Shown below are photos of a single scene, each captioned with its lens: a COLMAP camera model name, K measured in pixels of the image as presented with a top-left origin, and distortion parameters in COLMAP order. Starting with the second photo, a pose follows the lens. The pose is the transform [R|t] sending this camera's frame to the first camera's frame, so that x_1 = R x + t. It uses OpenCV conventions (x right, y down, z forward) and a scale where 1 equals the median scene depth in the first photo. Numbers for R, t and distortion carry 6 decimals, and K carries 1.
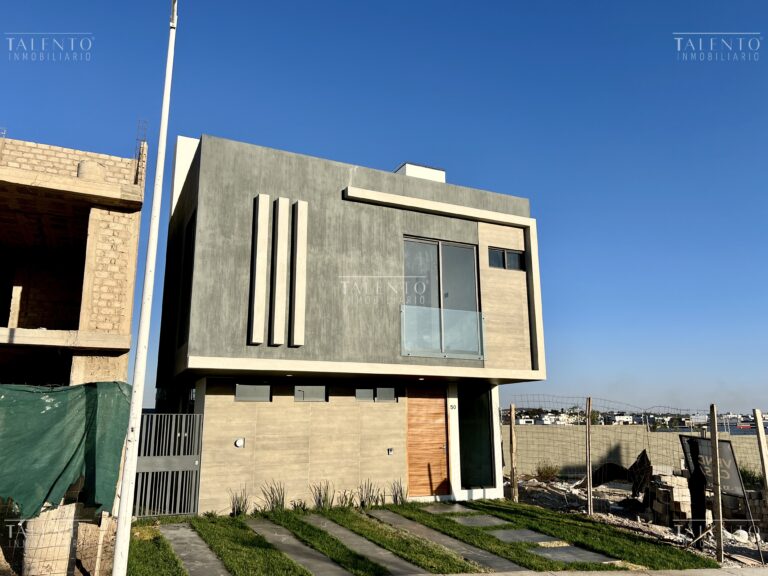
lens RADIAL K [[590.0, 0, 384.0], [0, 590.0, 288.0], [0, 0, 1]] dist [0.007486, -0.004617]
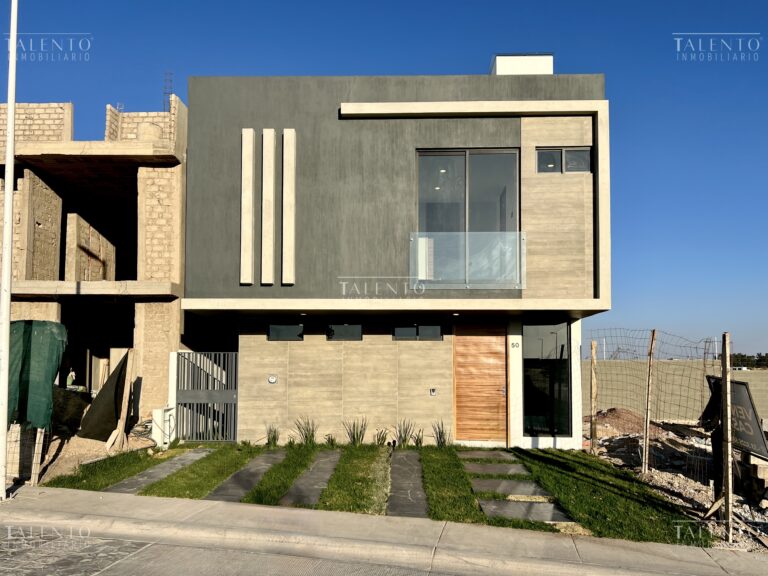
lens RADIAL K [[604.6, 0, 384.0], [0, 604.6, 336.6], [0, 0, 1]] dist [0.039823, -0.005919]
pose [[0.890778, -0.012923, -0.454254, 0.395103], [0.093999, 0.983218, 0.156356, 0.036216], [0.444610, -0.181978, 0.877044, 0.151357]]
